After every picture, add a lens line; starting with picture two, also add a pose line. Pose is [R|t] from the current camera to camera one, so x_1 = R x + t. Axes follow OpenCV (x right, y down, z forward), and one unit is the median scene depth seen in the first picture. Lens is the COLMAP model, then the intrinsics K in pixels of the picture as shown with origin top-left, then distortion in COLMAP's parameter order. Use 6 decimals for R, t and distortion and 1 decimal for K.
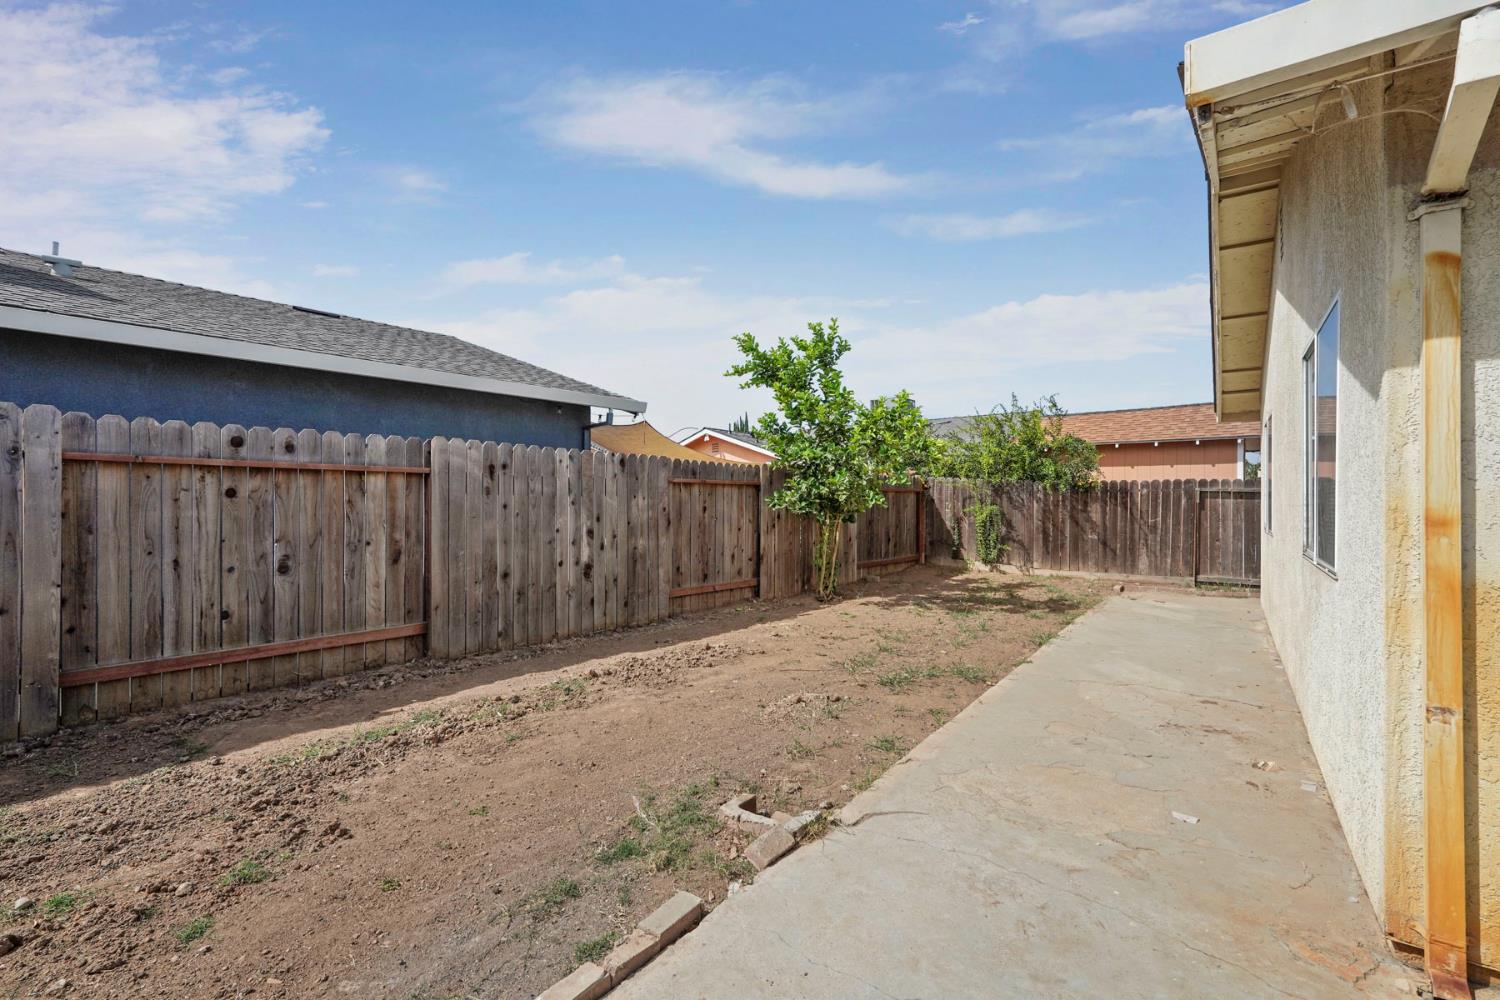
lens RADIAL K [[669.1, 0, 759.6], [0, 669.1, 505.9], [0, 0, 1]] dist [-0.012543, 0.010412]
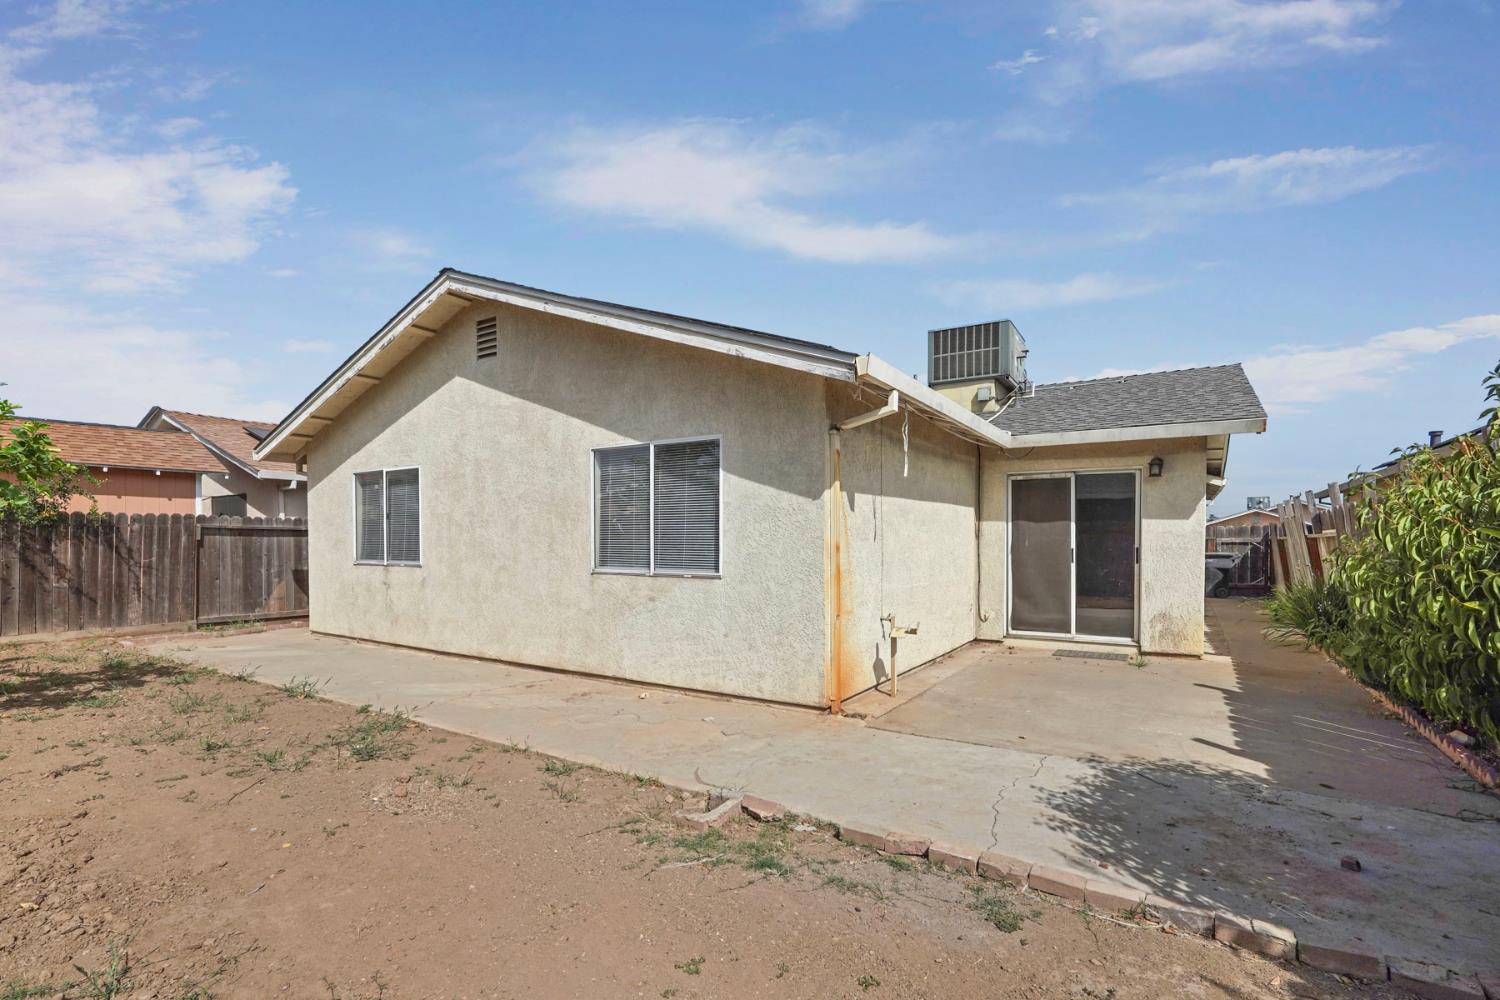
lens RADIAL K [[680.7, 0, 744.3], [0, 680.7, 554.3], [0, 0, 1]] dist [-0.000804, 0.000445]
pose [[-0.034545, -0.022821, 0.999143, -0.490690], [0.005128, 0.999722, 0.023012, -0.003810], [-0.999390, 0.005918, -0.034419, 0.409090]]
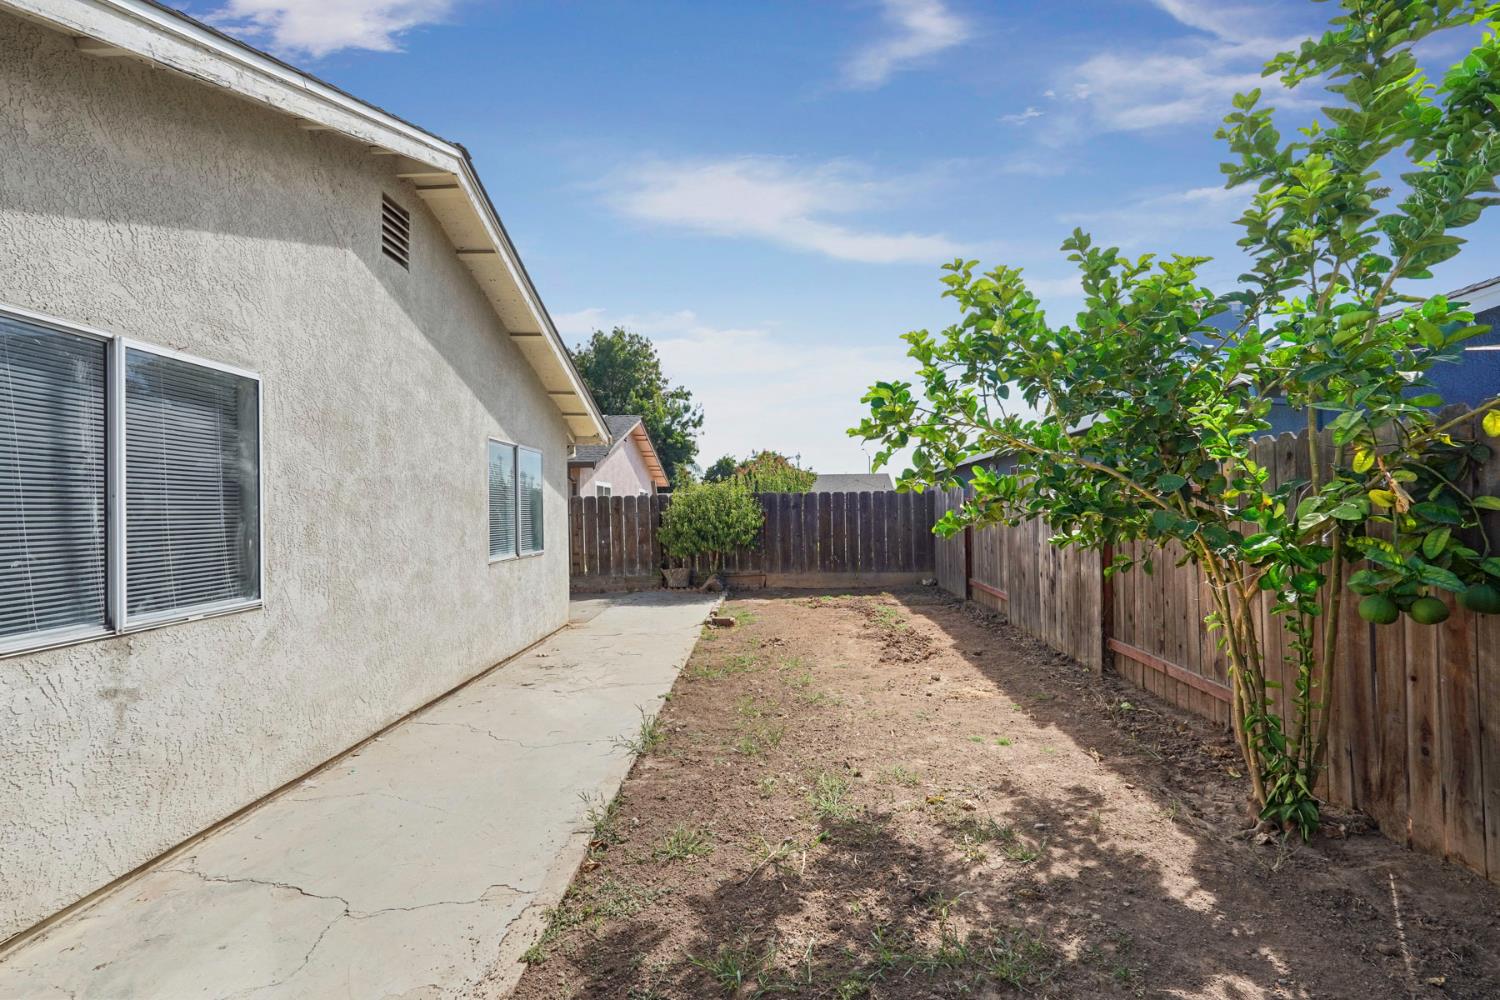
lens RADIAL K [[665.5, 0, 746.1], [0, 665.5, 499.2], [0, 0, 1]] dist [-0.013775, 0.010981]
pose [[-0.836093, 0.002763, -0.548580, 0.693511], [0.012477, 0.999824, -0.013981, -0.028369], [0.548445, -0.018533, -0.835981, 1.564807]]
